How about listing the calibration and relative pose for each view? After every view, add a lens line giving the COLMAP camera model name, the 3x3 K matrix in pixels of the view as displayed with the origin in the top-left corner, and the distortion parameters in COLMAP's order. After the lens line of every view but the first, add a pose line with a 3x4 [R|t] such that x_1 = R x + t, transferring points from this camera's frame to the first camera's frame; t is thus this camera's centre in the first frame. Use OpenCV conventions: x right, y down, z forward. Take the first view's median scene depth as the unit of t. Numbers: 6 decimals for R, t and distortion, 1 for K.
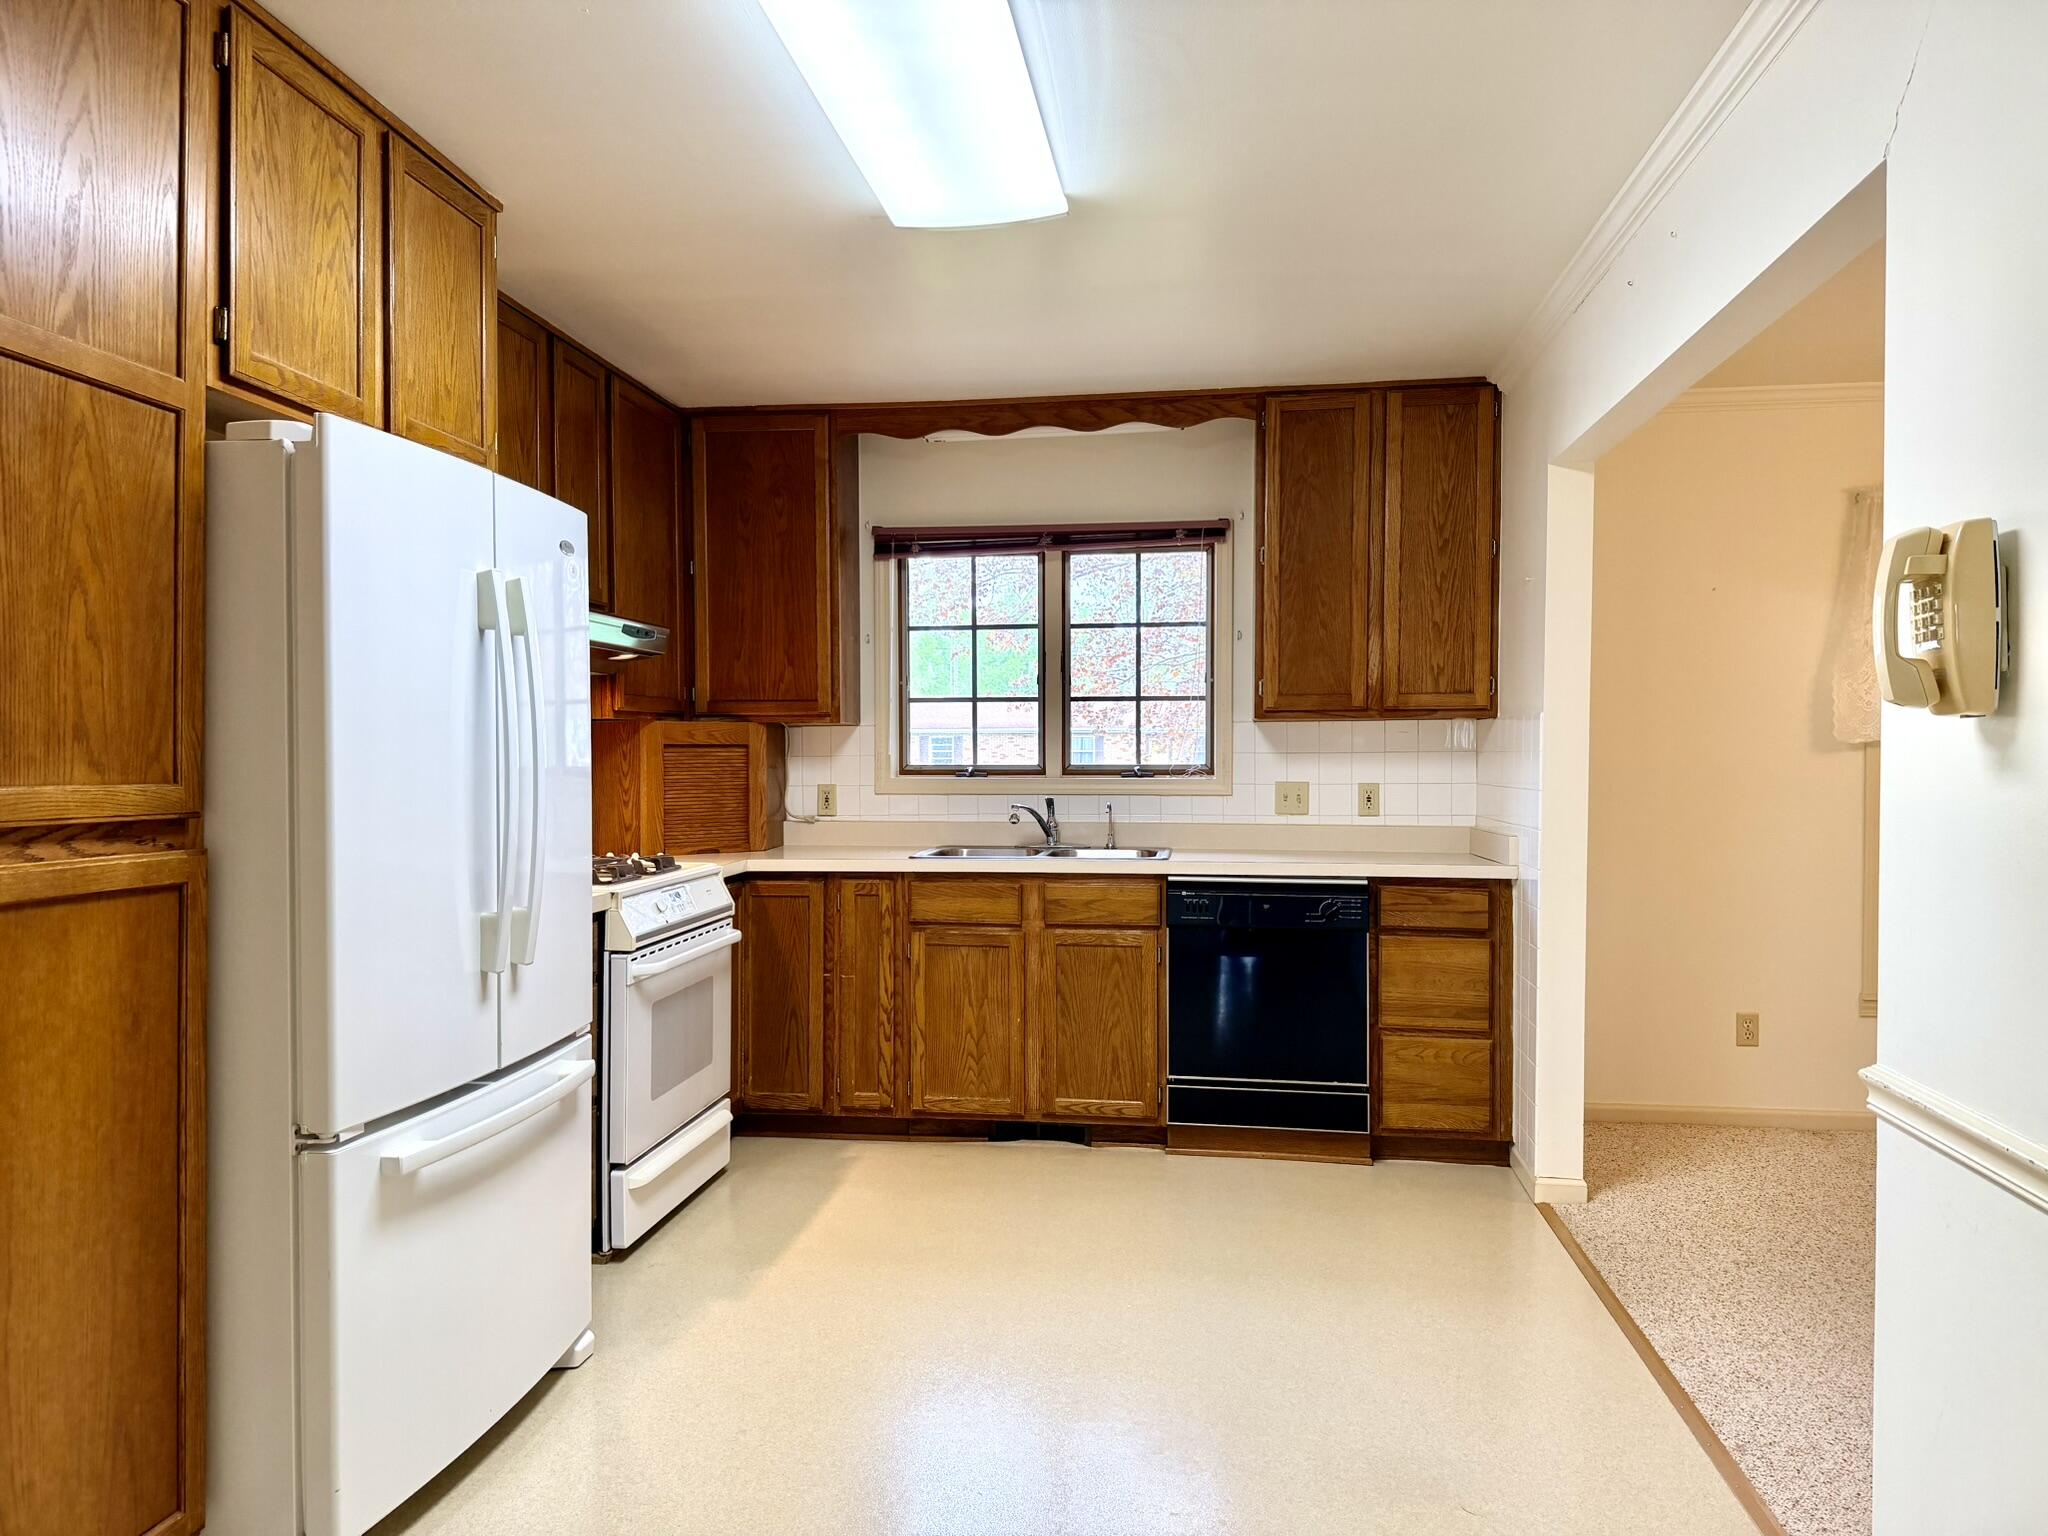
lens RADIAL K [[1449.6, 0, 1024.0], [0, 1449.6, 768.0], [0, 0, 1]] dist [0.088828, -0.109282]
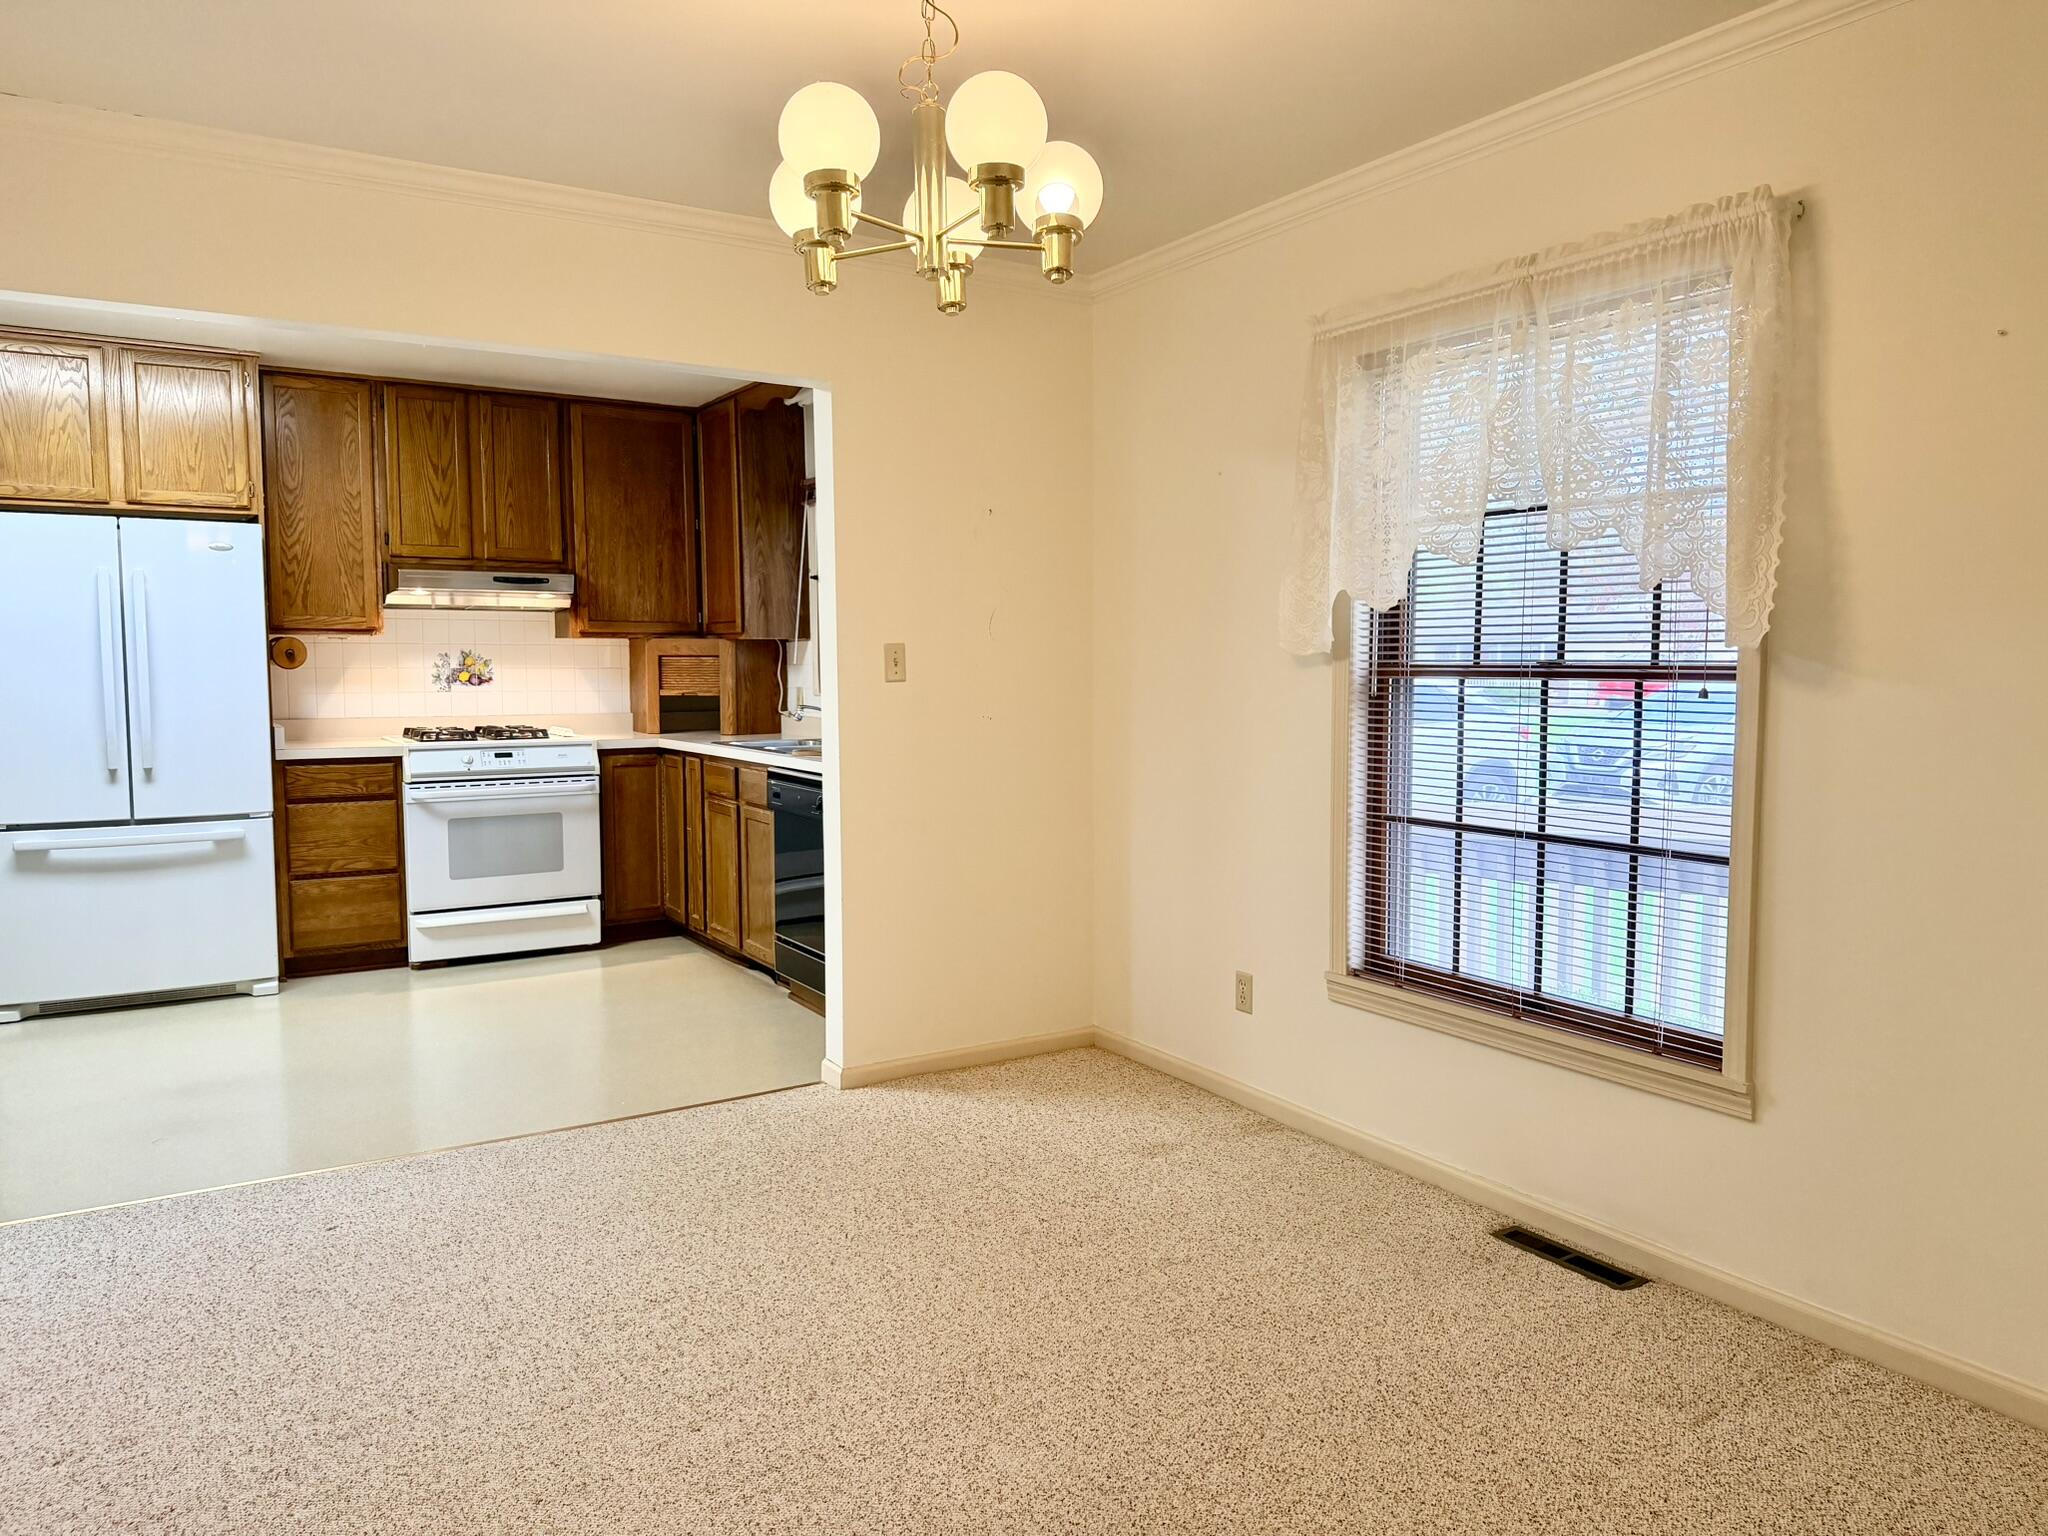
lens RADIAL K [[1449.6, 0, 1024.0], [0, 1449.6, 768.0], [0, 0, 1]] dist [0.088828, -0.109282]
pose [[0.624723, 0.060349, -0.778511, 1.374790], [-0.009142, 0.997506, 0.069990, -0.011788], [0.780793, -0.036607, 0.623716, 0.496618]]
